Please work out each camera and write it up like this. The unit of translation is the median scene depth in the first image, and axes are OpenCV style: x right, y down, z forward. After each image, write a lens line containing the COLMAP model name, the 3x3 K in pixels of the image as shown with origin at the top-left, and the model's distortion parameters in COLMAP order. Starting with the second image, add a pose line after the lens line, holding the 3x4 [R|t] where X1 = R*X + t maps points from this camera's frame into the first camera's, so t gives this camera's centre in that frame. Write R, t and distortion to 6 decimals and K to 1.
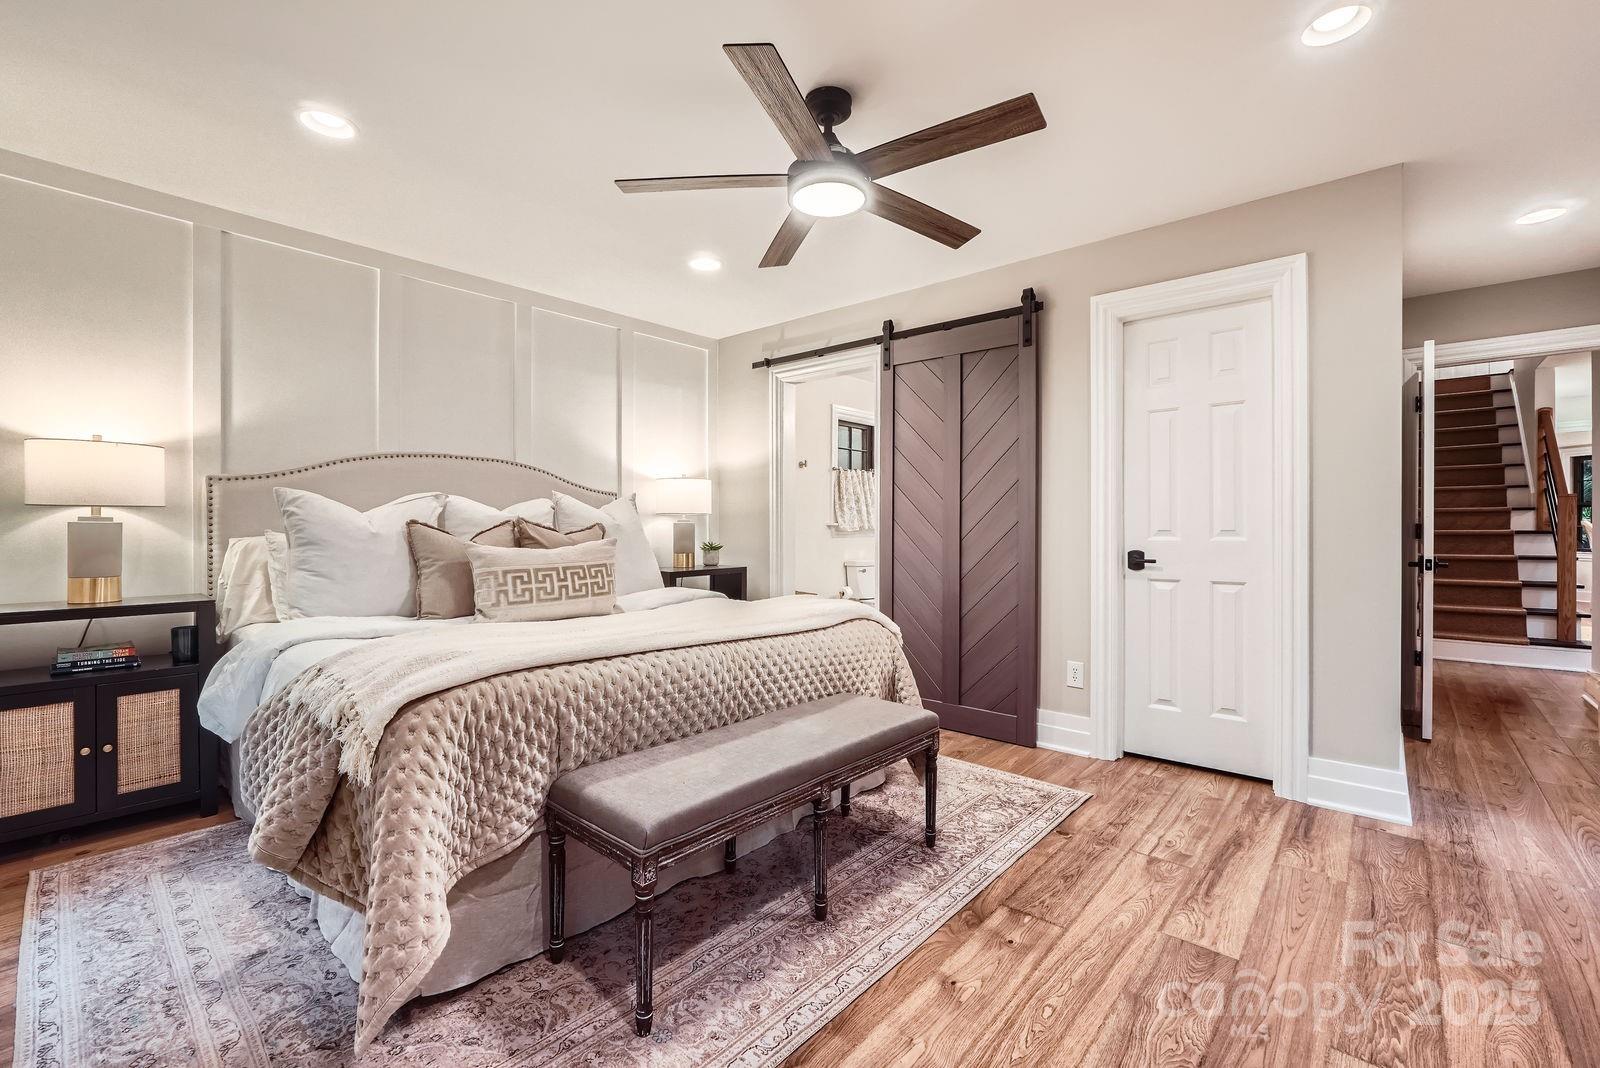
lens RADIAL K [[703.3, 0, 730.3], [0, 703.3, 531.8], [0, 0, 1]] dist [0.002617, 0.000055]
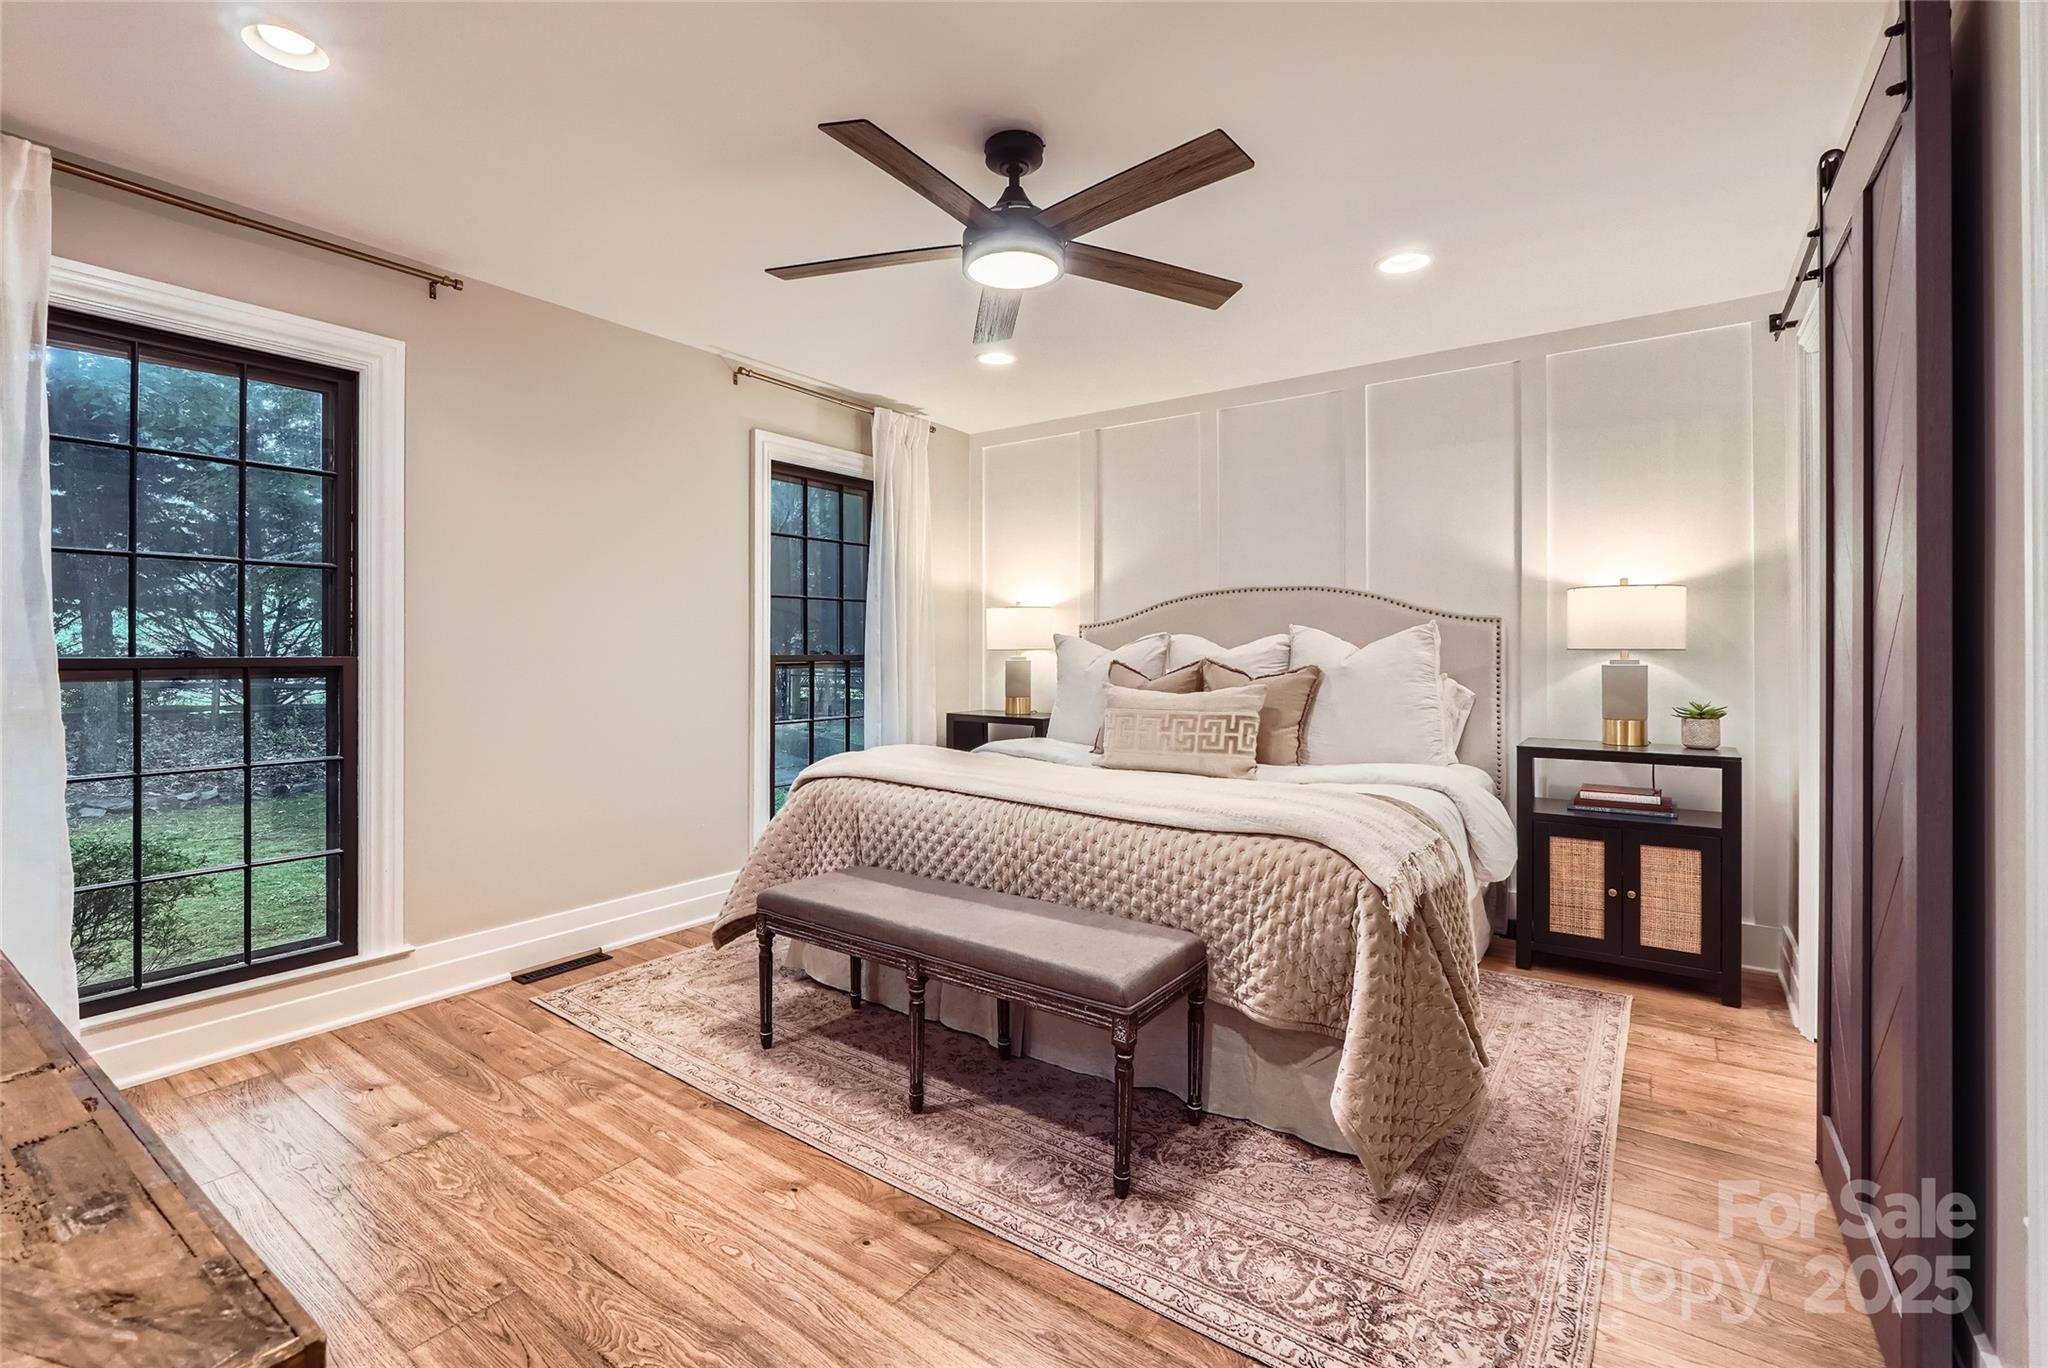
lens RADIAL K [[878.0, 0, 1017.6], [0, 878.0, 651.6], [0, 0, 1]] dist [0.002306, 0.000230]
pose [[0.139818, 0.003280, -0.990172, 0.999280], [-0.009809, 0.999950, 0.001927, -0.034665], [0.990129, 0.009443, 0.139843, 0.763682]]
